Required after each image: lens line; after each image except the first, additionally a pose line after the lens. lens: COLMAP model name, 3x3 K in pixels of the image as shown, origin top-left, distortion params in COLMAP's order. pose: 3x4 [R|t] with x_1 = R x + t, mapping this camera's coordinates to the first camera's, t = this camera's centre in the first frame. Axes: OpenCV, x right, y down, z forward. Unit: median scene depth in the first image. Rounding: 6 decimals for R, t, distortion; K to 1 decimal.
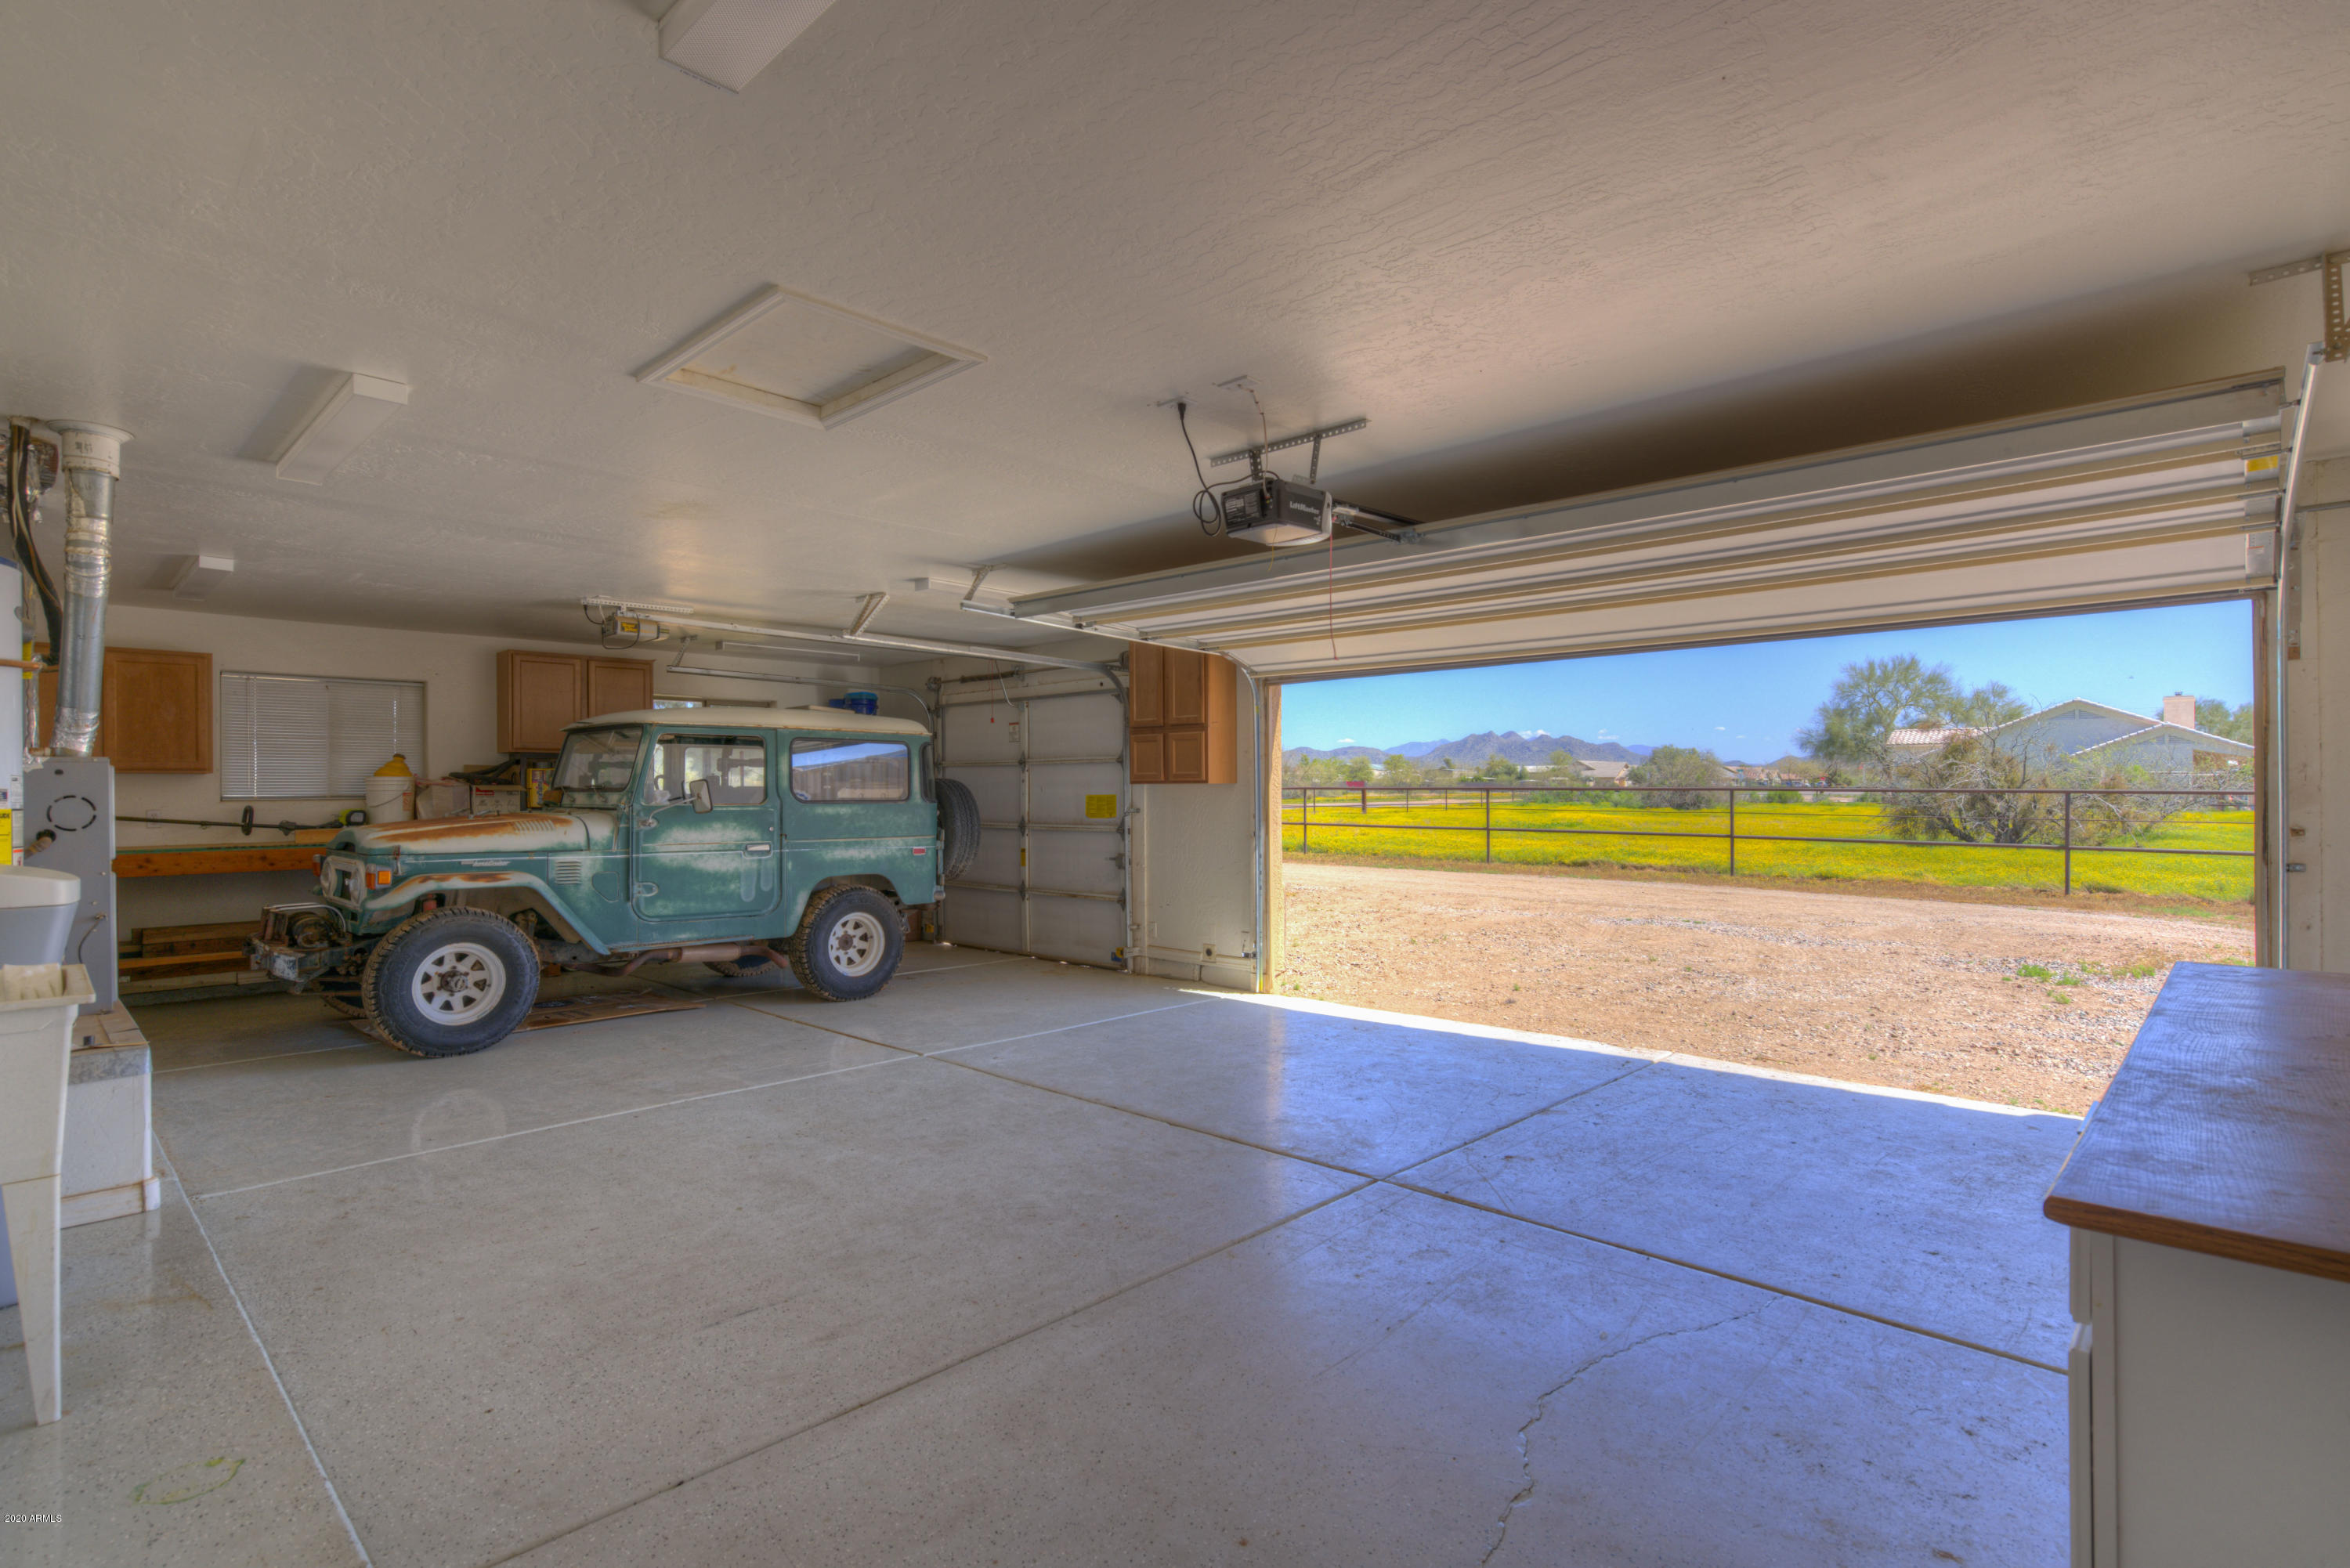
lens RADIAL K [[1125.7, 0, 1165.0], [0, 1125.7, 788.7], [0, 0, 1]] dist [-0.011296, -0.000177]
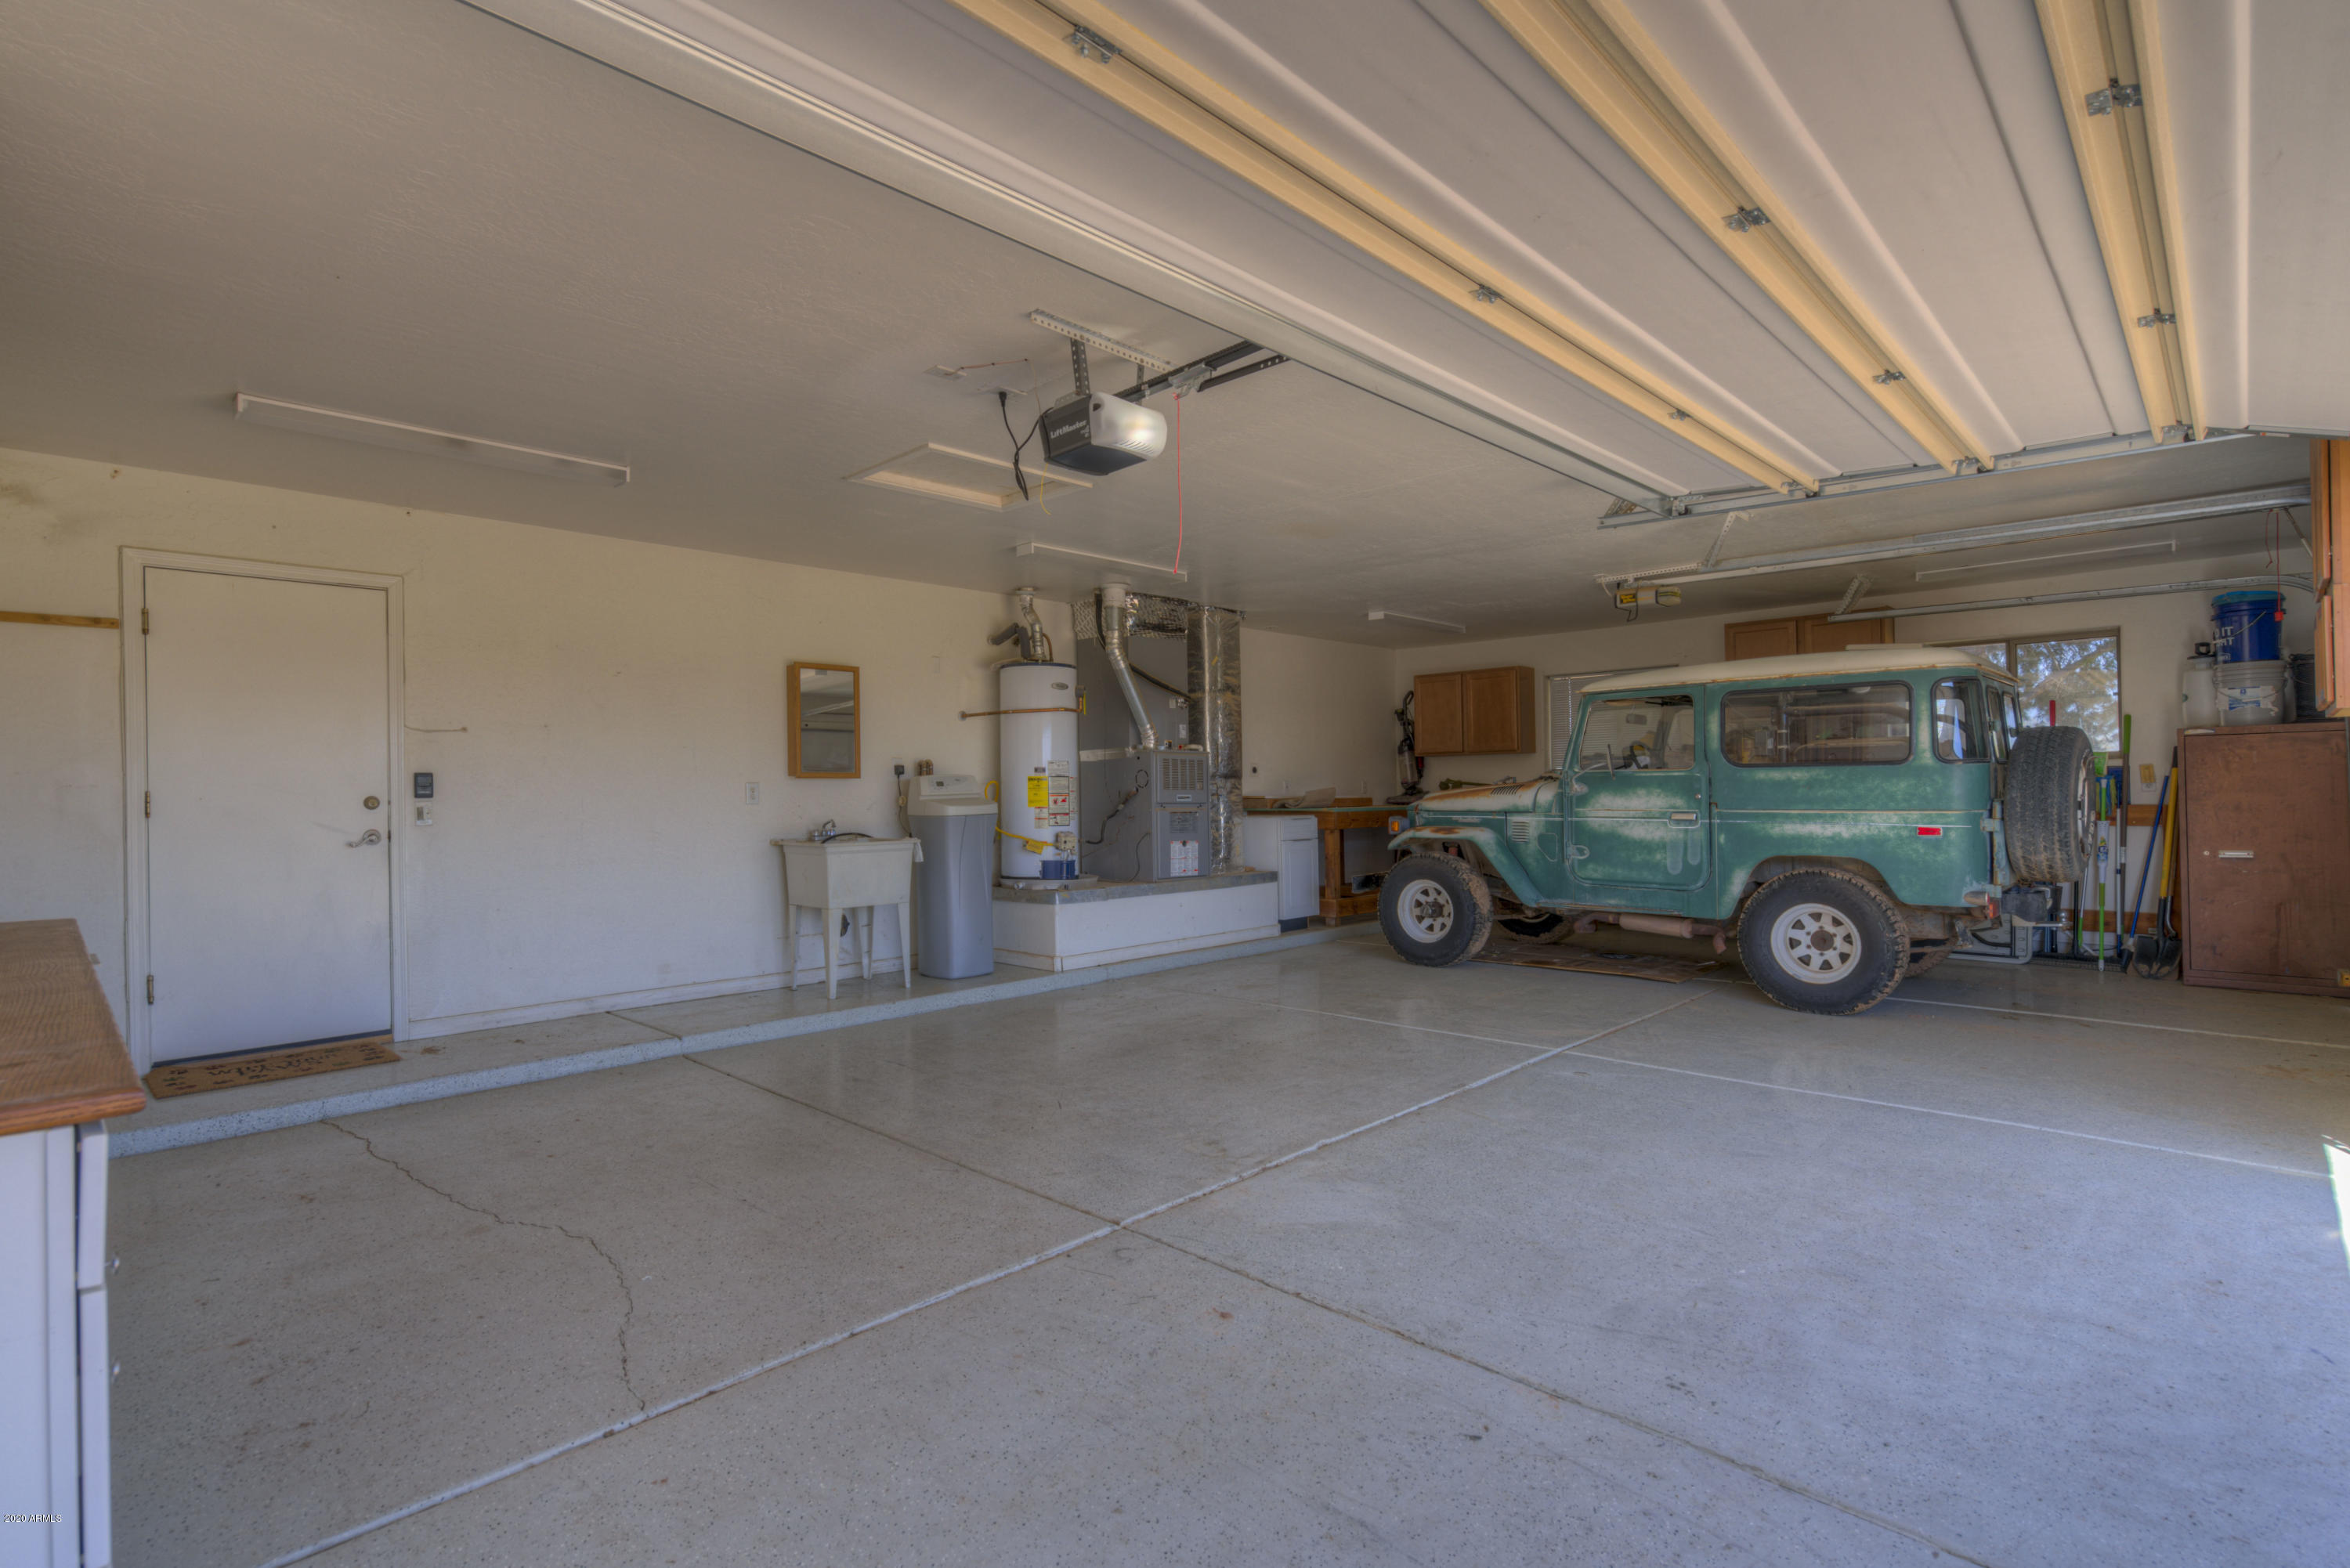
lens RADIAL K [[1125.7, 0, 1164.7], [0, 1125.7, 788.0], [0, 0, 1]] dist [-0.011296, -0.000177]
pose [[-0.002134, 0.001179, -0.999997, 0.564201], [0.018470, 0.999829, 0.001140, 0.020860], [0.999827, -0.018468, -0.002156, 0.592193]]
